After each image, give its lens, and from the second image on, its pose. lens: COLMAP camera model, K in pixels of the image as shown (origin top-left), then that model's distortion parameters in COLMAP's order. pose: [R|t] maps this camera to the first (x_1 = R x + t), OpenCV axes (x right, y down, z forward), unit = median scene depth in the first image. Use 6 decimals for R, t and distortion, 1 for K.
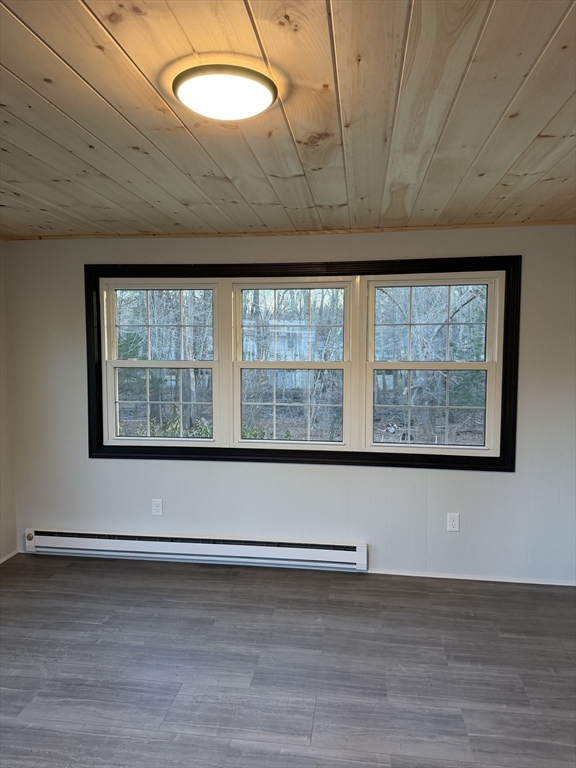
lens RADIAL K [[537.8, 0, 286.0], [0, 537.8, 380.2], [0, 0, 1]] dist [0.050091, -0.058262]
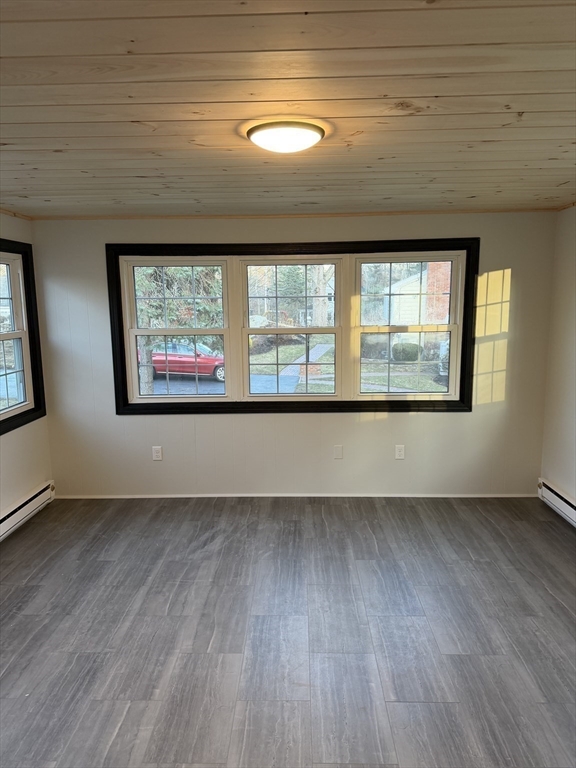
lens RADIAL K [[537.8, 0, 288.0], [0, 537.8, 383.3], [0, 0, 1]] dist [0.050091, -0.058262]
pose [[0.116818, 0.149742, -0.981800, 0.708761], [-0.062963, 0.987696, 0.143150, -0.057450], [0.991156, 0.045094, 0.124809, 0.478184]]
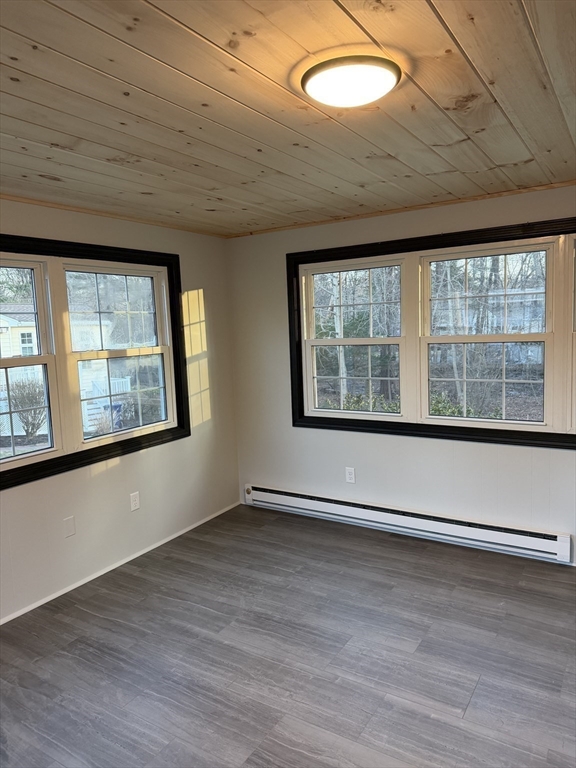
lens RADIAL K [[537.8, 0, 287.7], [0, 537.8, 378.6], [0, 0, 1]] dist [0.050091, -0.058262]
pose [[0.909420, 0.003924, -0.415860, 0.121346], [0.013390, 0.999161, 0.038711, 0.001312], [0.415663, -0.040773, 0.908604, -0.015322]]
